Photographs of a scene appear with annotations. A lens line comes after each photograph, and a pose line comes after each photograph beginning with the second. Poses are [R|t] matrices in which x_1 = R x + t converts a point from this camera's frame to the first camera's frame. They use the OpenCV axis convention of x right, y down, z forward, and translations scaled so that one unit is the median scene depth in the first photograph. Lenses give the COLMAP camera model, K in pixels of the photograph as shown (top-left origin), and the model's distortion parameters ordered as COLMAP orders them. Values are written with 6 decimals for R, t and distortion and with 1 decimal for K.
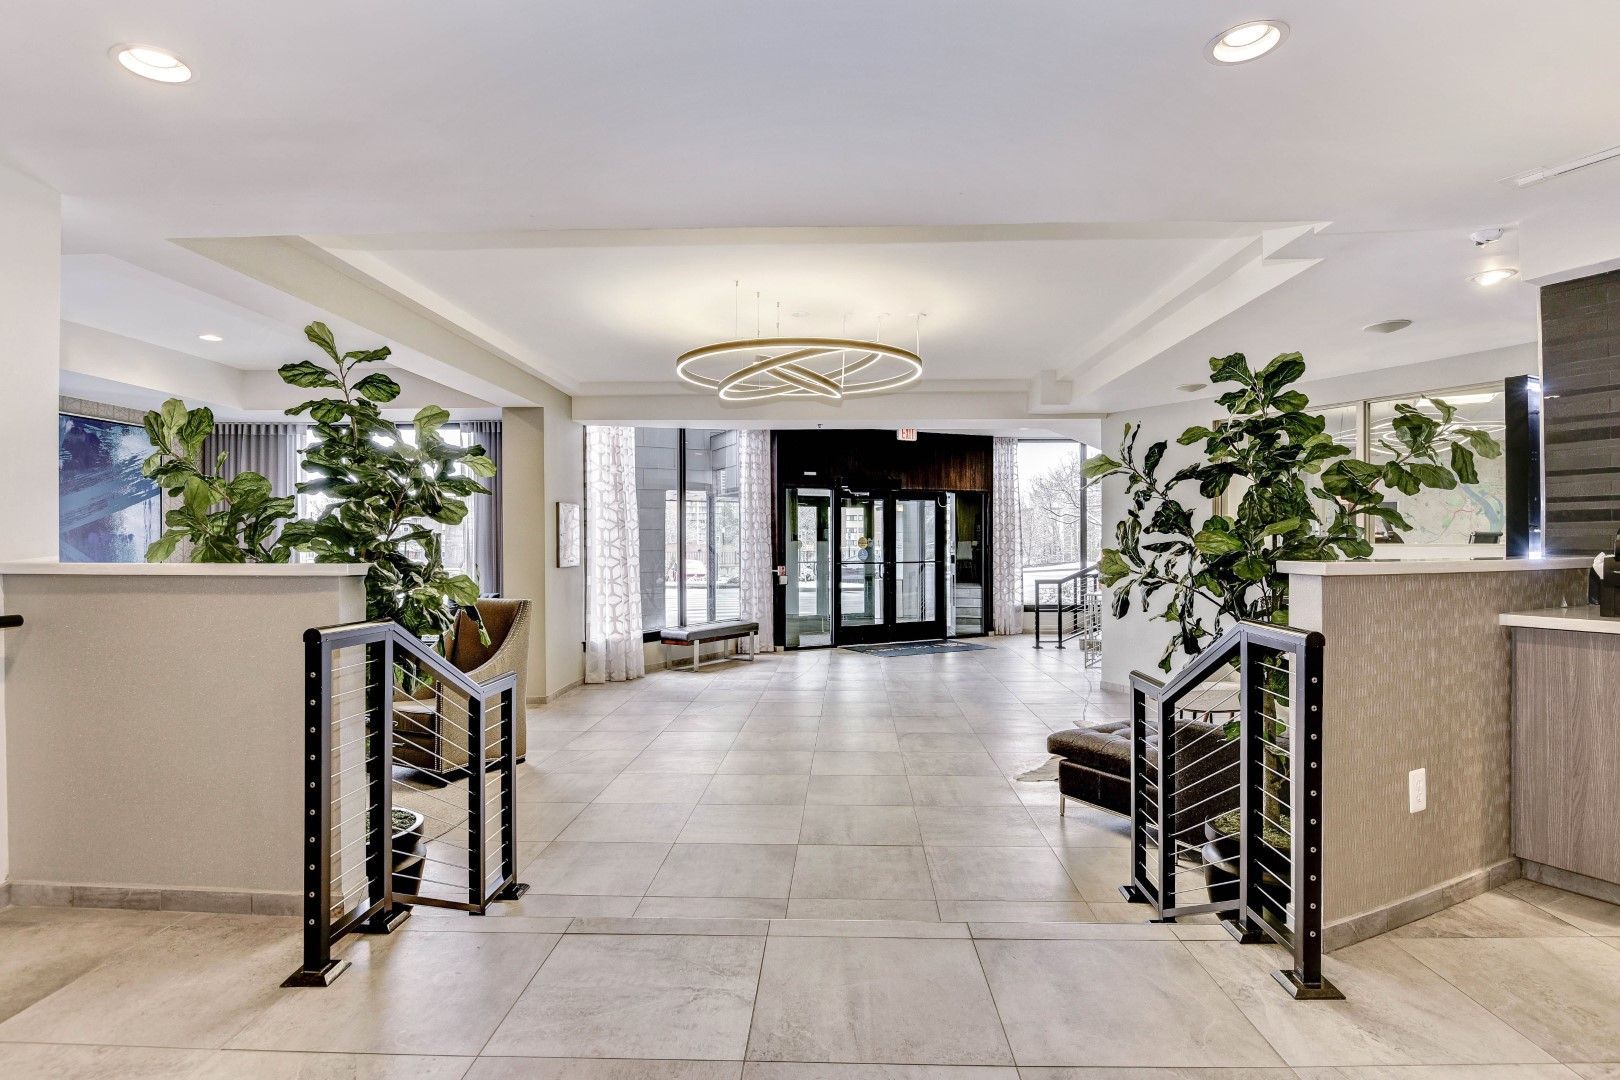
lens RADIAL K [[878.1, 0, 808.3], [0, 878.1, 537.5], [0, 0, 1]] dist [-0.000717, -0.000146]
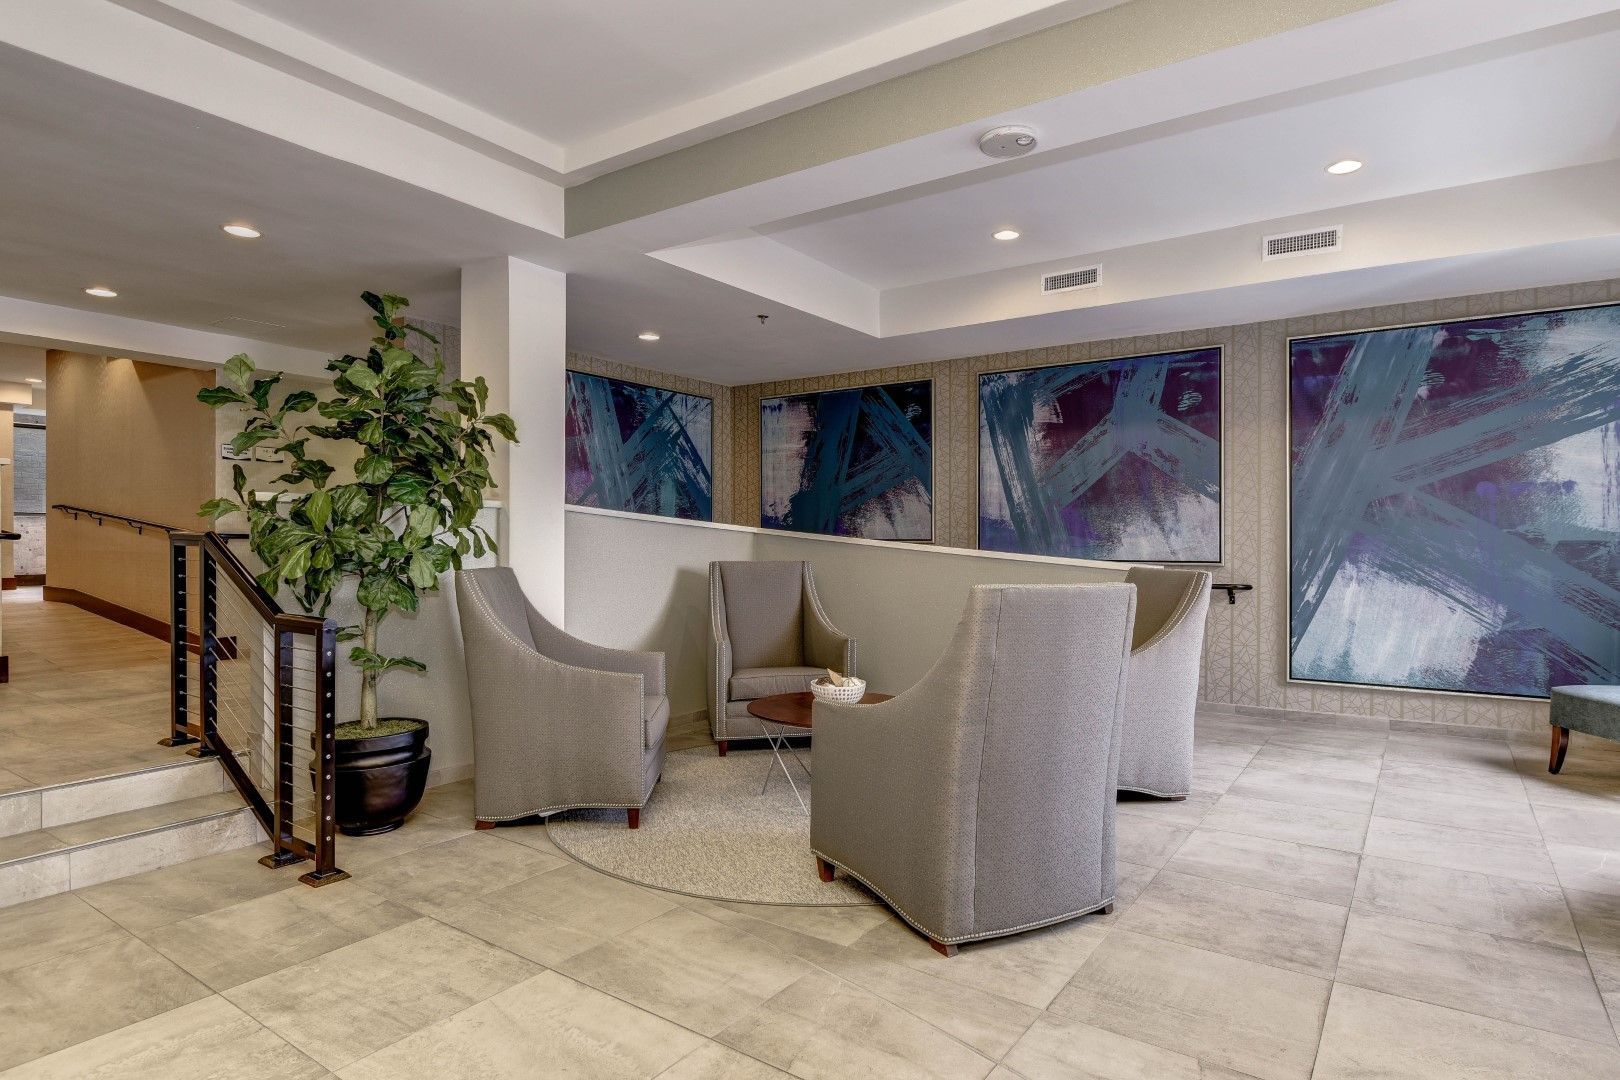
lens RADIAL K [[878.1, 0, 812.6], [0, 878.1, 536.7], [0, 0, 1]] dist [-0.000717, -0.000146]
pose [[-0.537091, 0.002525, -0.843521, 0.061456], [-0.001265, 0.999992, 0.003798, 0.036383], [0.843523, 0.003107, -0.537083, 0.920856]]
